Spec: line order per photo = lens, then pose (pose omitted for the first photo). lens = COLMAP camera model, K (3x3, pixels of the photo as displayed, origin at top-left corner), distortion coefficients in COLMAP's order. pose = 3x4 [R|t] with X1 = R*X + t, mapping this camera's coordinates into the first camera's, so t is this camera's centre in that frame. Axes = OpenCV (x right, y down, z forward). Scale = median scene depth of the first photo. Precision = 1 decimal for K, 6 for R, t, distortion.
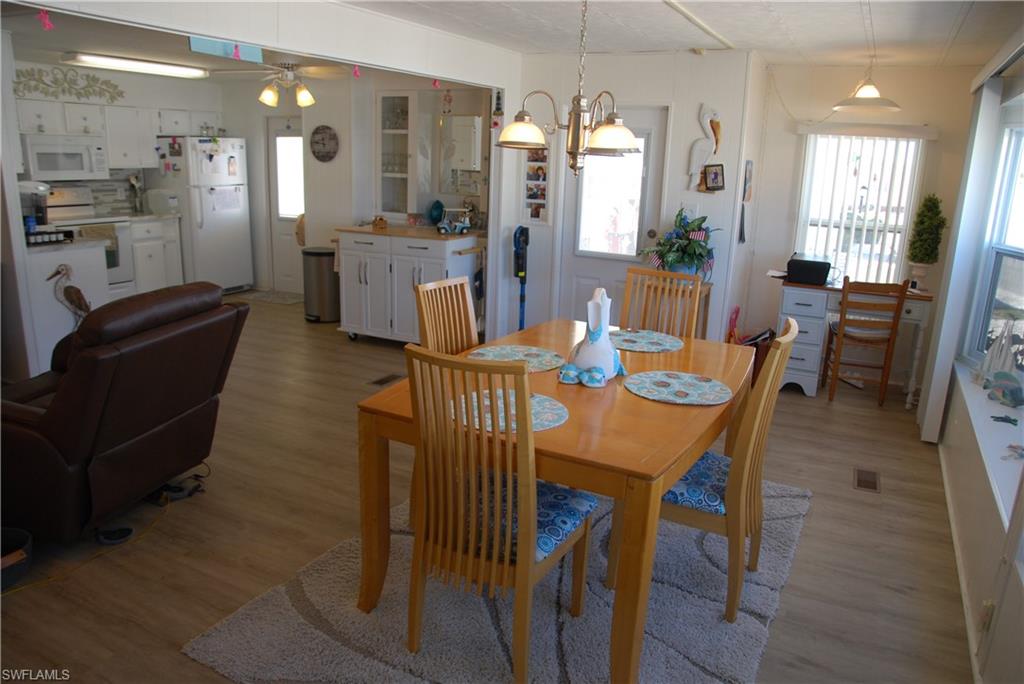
lens RADIAL K [[723.0, 0, 516.0], [0, 723.0, 350.5], [0, 0, 1]] dist [-0.137246, 0.083618]
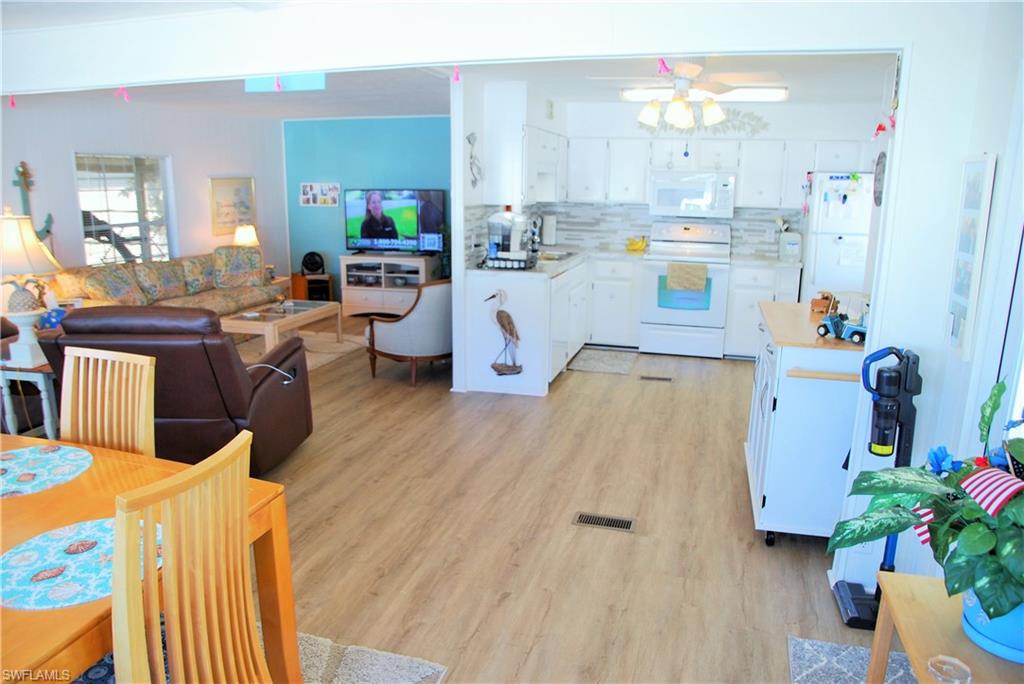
lens RADIAL K [[721.5, 0, 510.7], [0, 721.5, 357.3], [0, 0, 1]] dist [-0.136147, 0.076048]
pose [[0.194450, 0.205013, -0.959249, 0.342169], [-0.256555, 0.954504, 0.151993, -0.153343], [0.946768, 0.216545, 0.238200, 0.595327]]
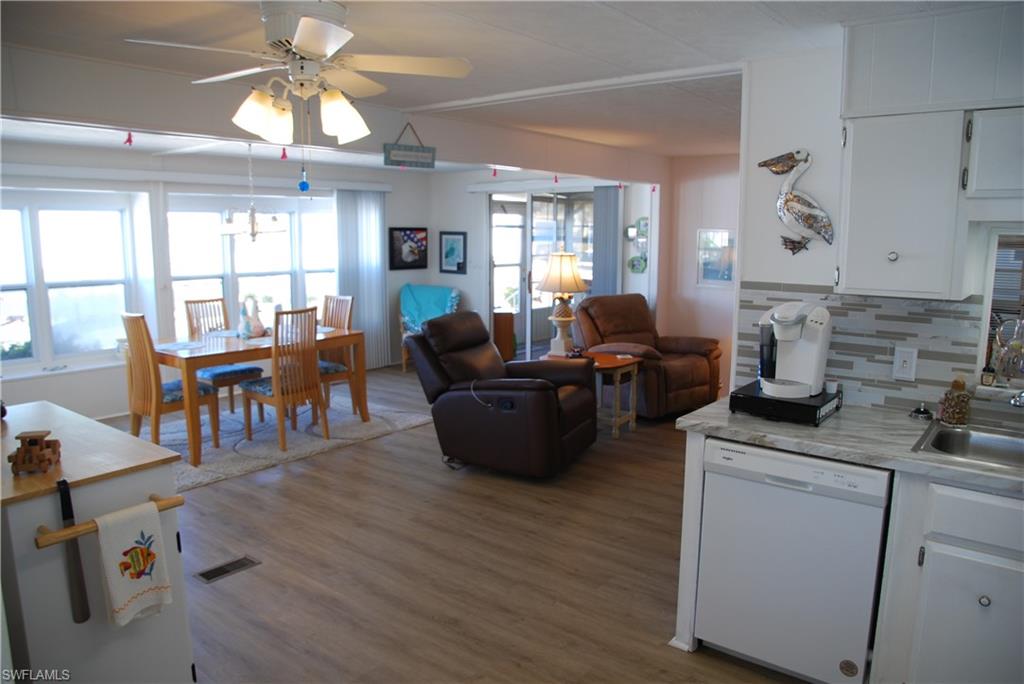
lens RADIAL K [[727.3, 0, 516.6], [0, 727.3, 350.9], [0, 0, 1]] dist [-0.137082, 0.083721]
pose [[-0.981244, -0.066522, 0.180926, -0.457674], [0.015033, 0.909304, 0.415861, -0.346904], [-0.192181, 0.410781, -0.891249, 1.201036]]
